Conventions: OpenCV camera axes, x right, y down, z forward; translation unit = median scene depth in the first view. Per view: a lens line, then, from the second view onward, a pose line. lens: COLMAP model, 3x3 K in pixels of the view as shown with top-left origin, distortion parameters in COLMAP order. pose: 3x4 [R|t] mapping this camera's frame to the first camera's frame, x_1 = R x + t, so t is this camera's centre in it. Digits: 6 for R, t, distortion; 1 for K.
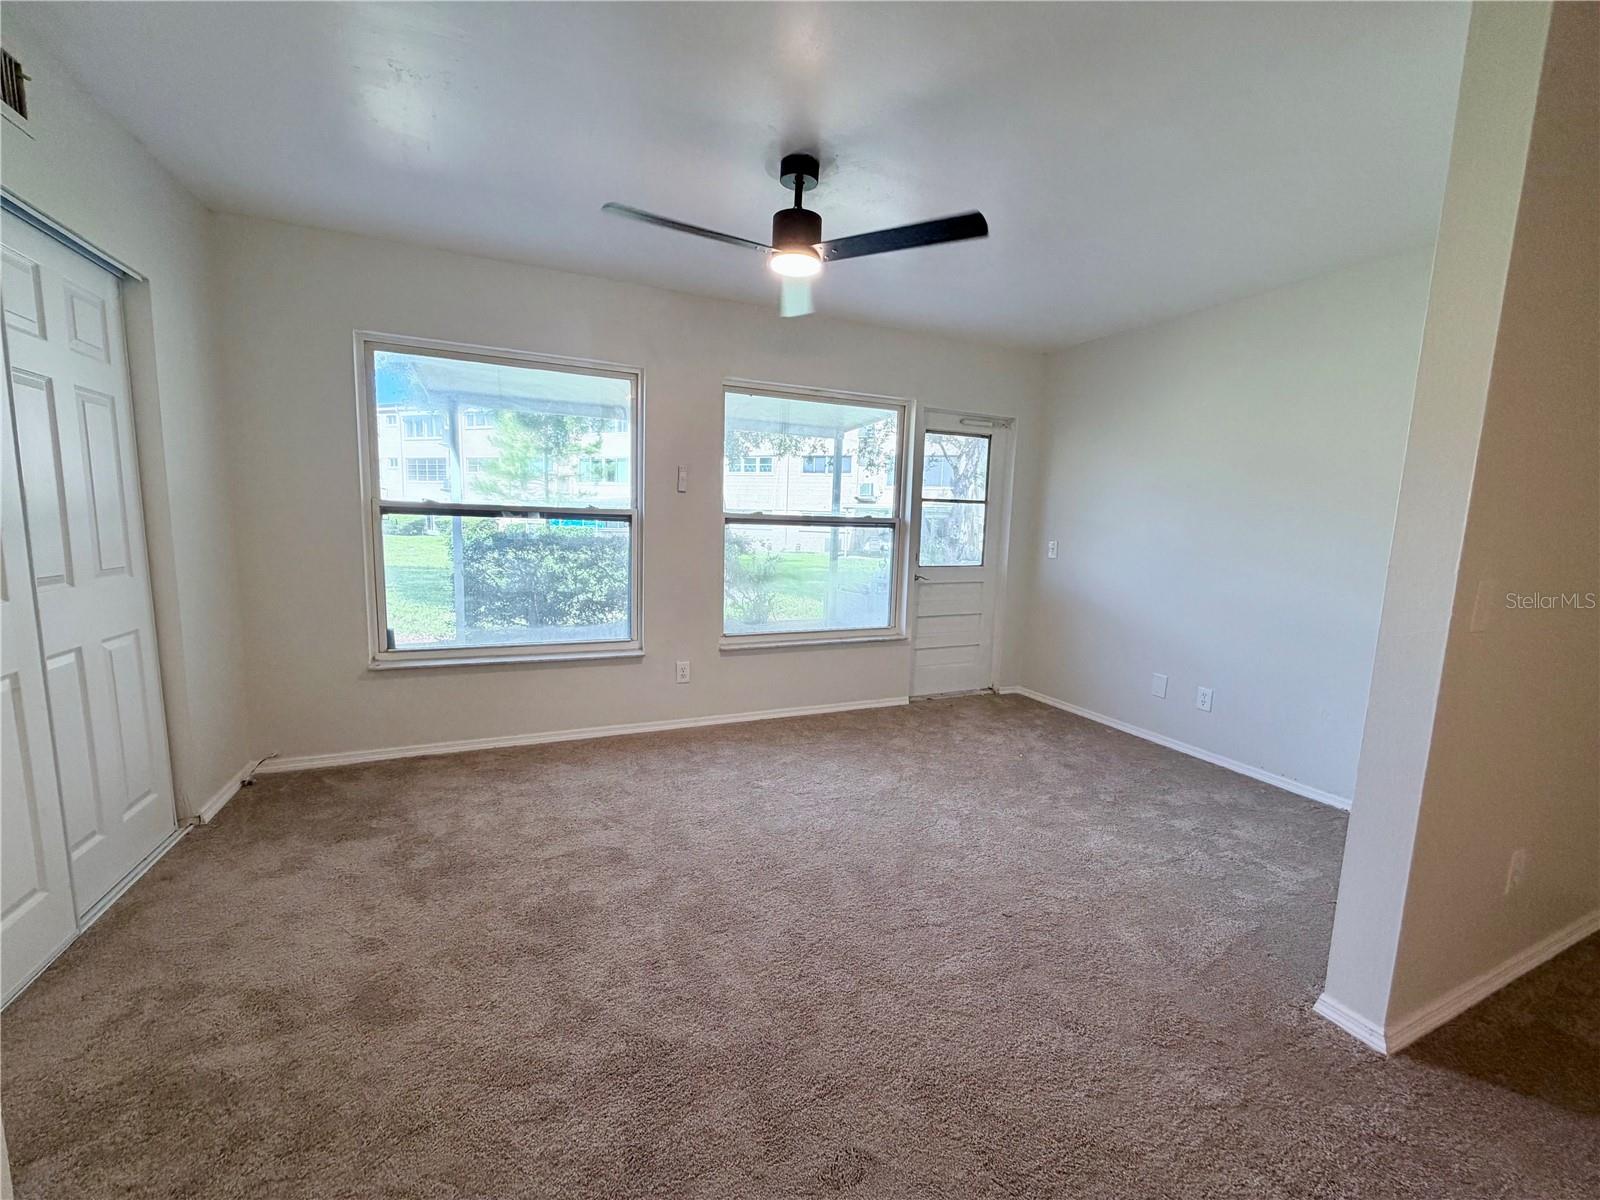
lens RADIAL K [[638.9, 0, 795.5], [0, 638.9, 609.0], [0, 0, 1]] dist [0.000505, -0.000105]
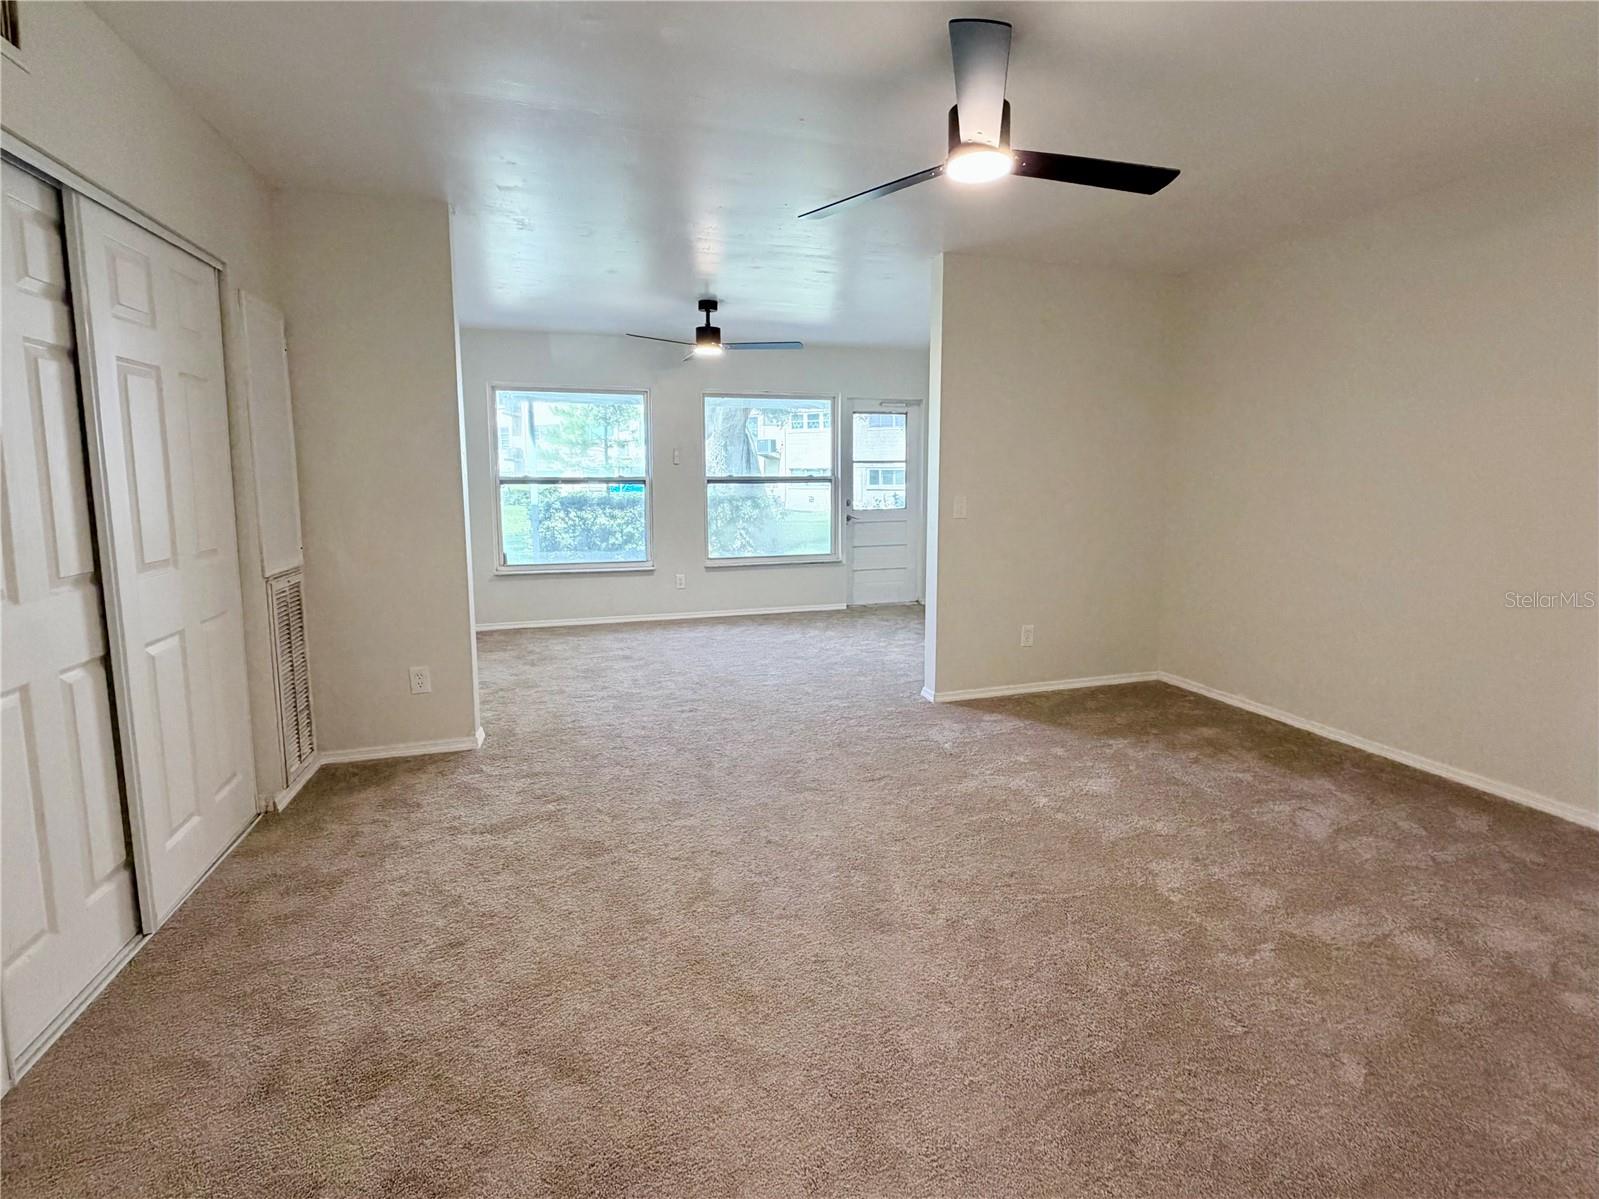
lens RADIAL K [[807.7, 0, 803.2], [0, 807.7, 587.1], [0, 0, 1]] dist [-0.001190, -0.000253]
pose [[0.989759, -0.014339, -0.142024, 0.336949], [0.013597, 0.999888, -0.006195, 0.110938], [0.142097, 0.004200, 0.989844, -0.755259]]
